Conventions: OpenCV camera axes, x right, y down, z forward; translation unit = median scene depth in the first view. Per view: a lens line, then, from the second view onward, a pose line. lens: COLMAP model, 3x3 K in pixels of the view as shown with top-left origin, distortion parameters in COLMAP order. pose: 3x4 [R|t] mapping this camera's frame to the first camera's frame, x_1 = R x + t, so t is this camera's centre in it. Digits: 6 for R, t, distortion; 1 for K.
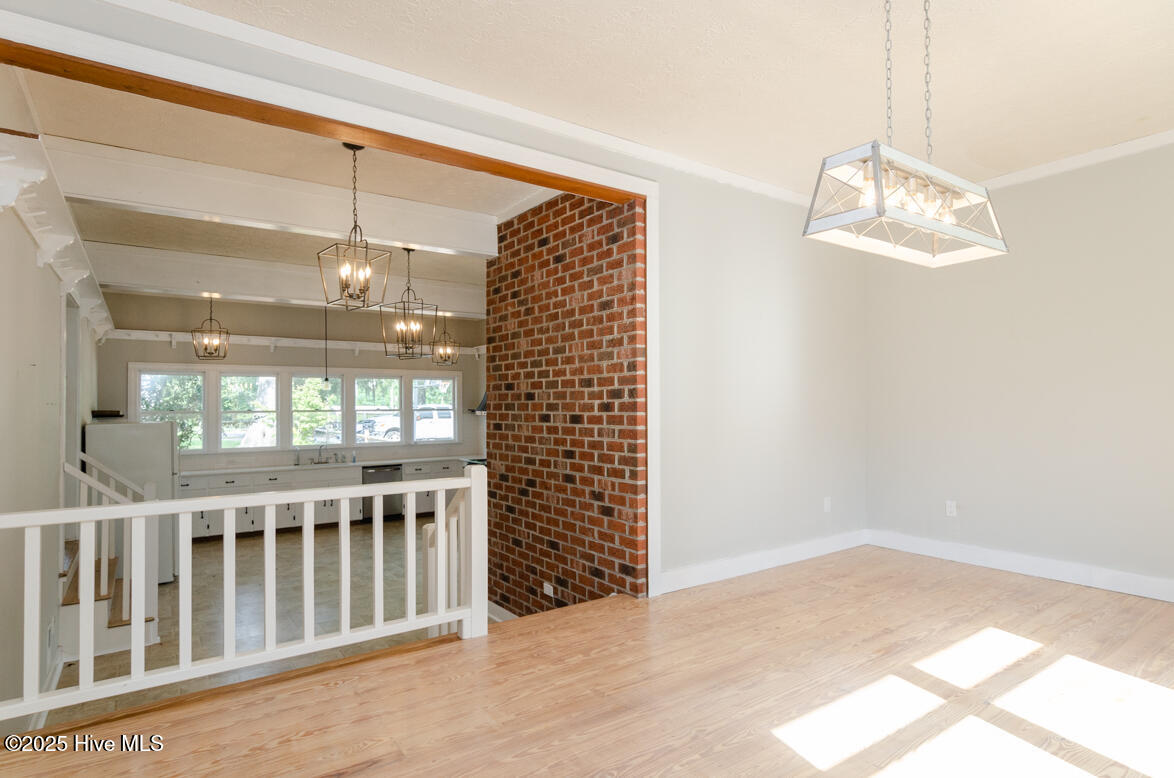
lens RADIAL K [[625.1, 0, 582.0], [0, 625.1, 395.5], [0, 0, 1]] dist [-0.000525, 0.001144]
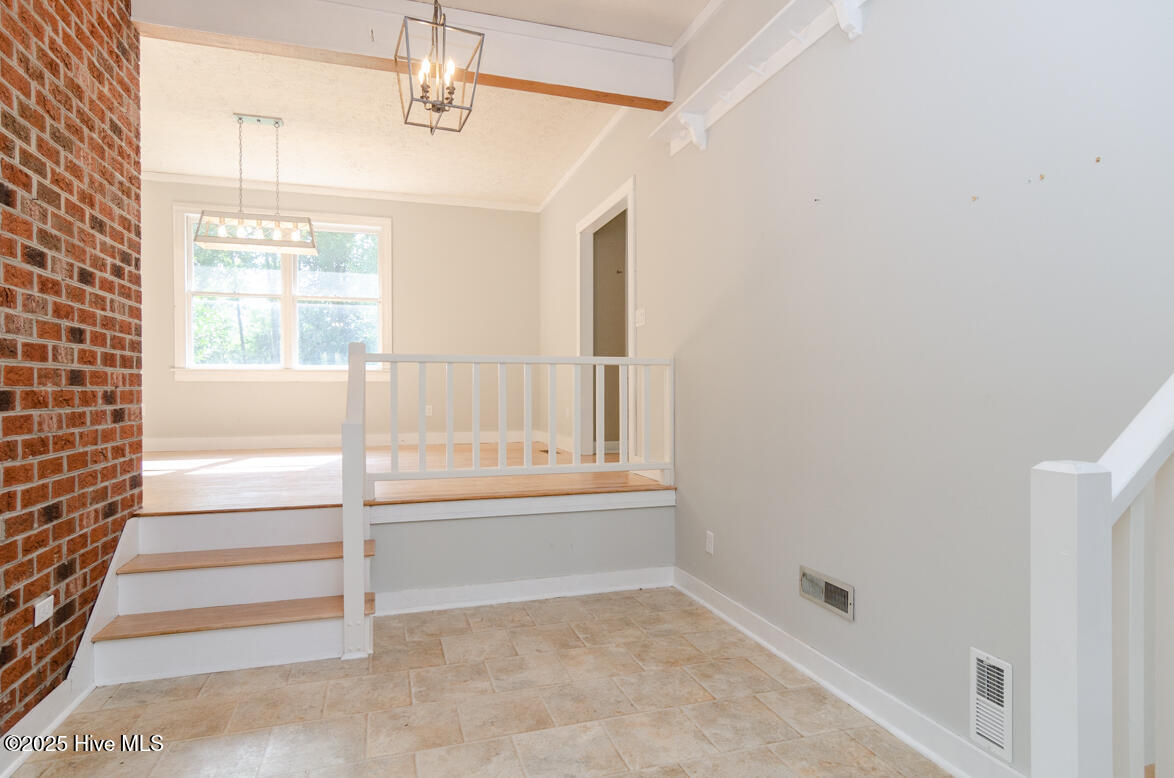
lens RADIAL K [[625.1, 0, 588.5], [0, 625.1, 395.1], [0, 0, 1]] dist [-0.000525, 0.001144]
pose [[-0.958231, 0.007337, 0.285901, -0.456307], [0.006606, 0.999972, -0.003519, 0.111220], [-0.285919, -0.001483, -0.958253, 1.020783]]
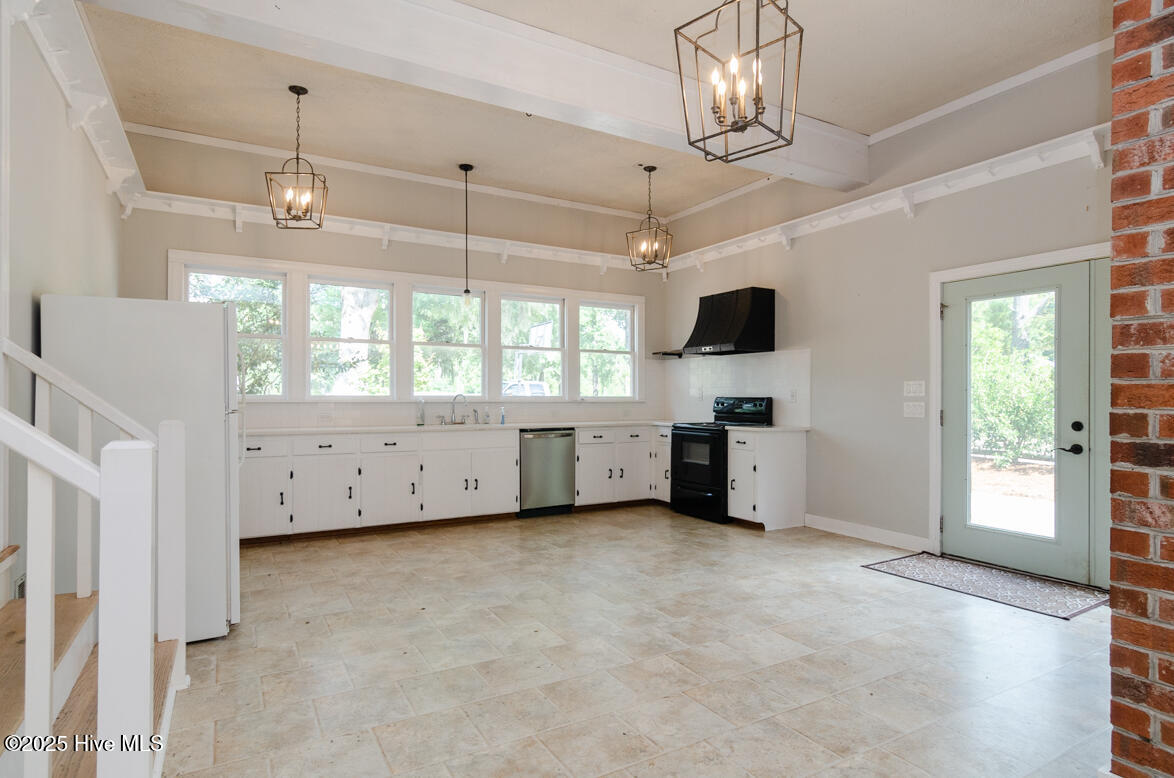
lens RADIAL K [[625.1, 0, 585.3], [0, 625.1, 391.8], [0, 0, 1]] dist [-0.000525, 0.001144]
pose [[0.995887, 0.003436, -0.090538, -0.345851], [-0.002934, 0.999980, 0.005676, 0.109868], [0.090555, -0.005387, 0.995877, 0.561634]]
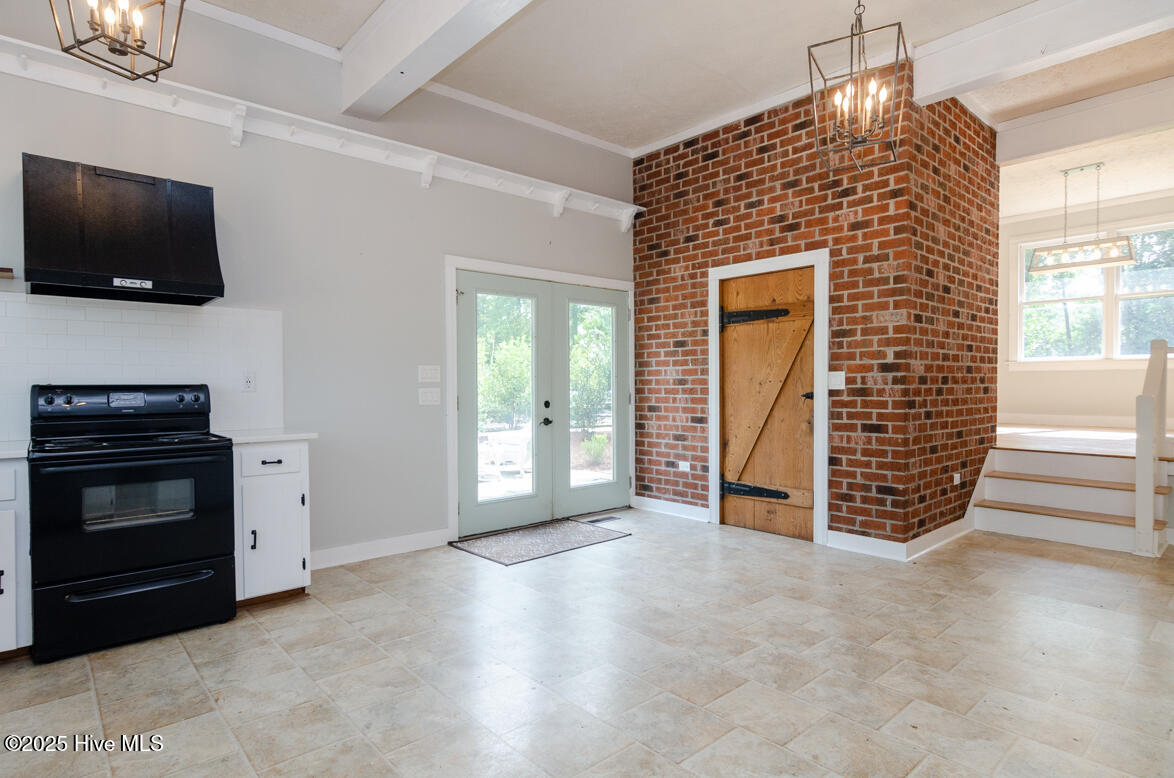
lens RADIAL K [[625.1, 0, 581.4], [0, 625.1, 389.4], [0, 0, 1]] dist [-0.000525, 0.001144]
pose [[-0.113441, -0.006062, 0.993526, -0.768785], [-0.009391, 0.999943, 0.005029, 0.122550], [-0.993500, -0.008759, -0.113492, 1.318136]]
